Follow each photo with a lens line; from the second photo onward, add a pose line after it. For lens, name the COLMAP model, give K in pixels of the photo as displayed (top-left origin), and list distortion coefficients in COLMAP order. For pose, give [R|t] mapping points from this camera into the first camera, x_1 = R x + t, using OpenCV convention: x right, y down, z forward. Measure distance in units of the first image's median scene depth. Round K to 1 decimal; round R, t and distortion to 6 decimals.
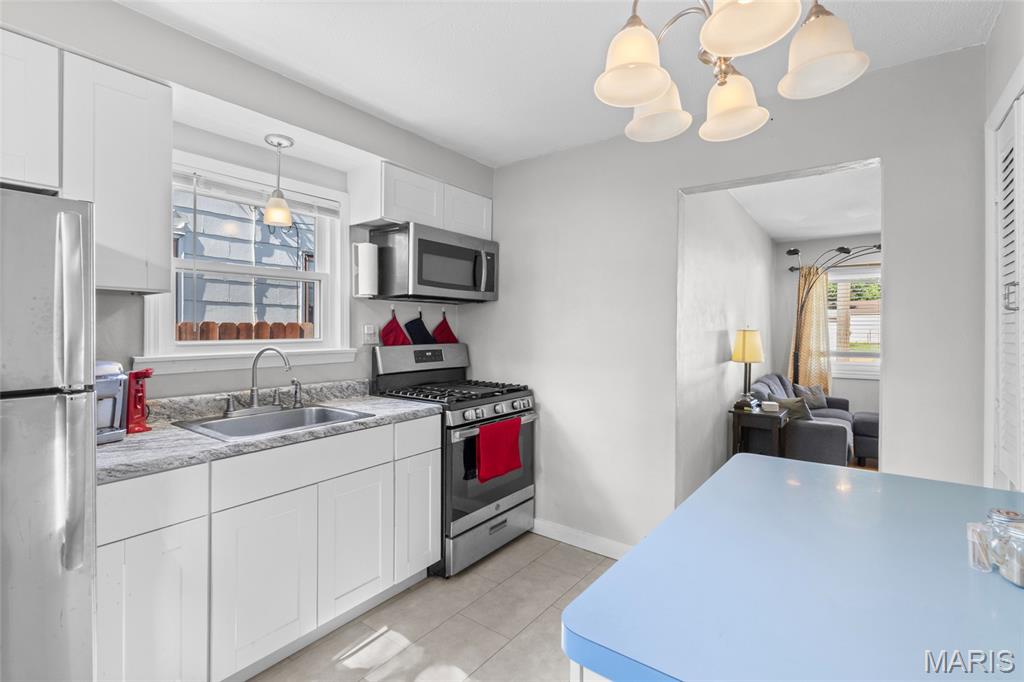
lens RADIAL K [[463.4, 0, 516.0], [0, 463.4, 335.6], [0, 0, 1]] dist [0.002556, -0.000387]
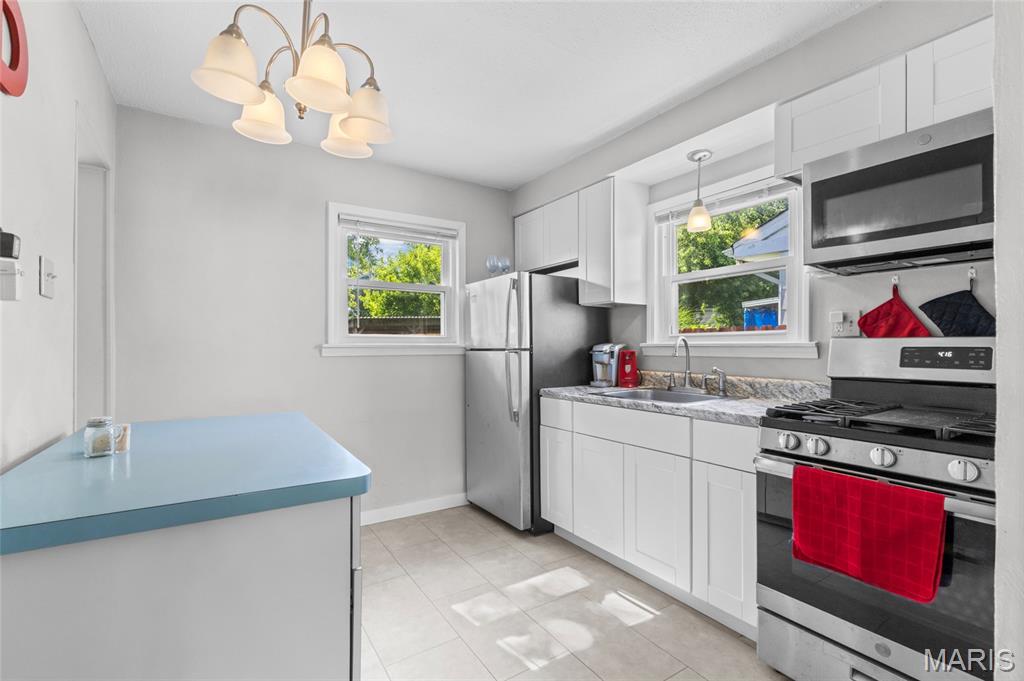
lens RADIAL K [[463.4, 0, 513.9], [0, 463.4, 341.2], [0, 0, 1]] dist [0.002556, -0.000387]
pose [[-0.345237, -0.007761, -0.938483, 0.634305], [-0.007753, 0.999955, -0.005417, 0.038018], [0.938484, 0.005407, -0.345282, 0.859527]]
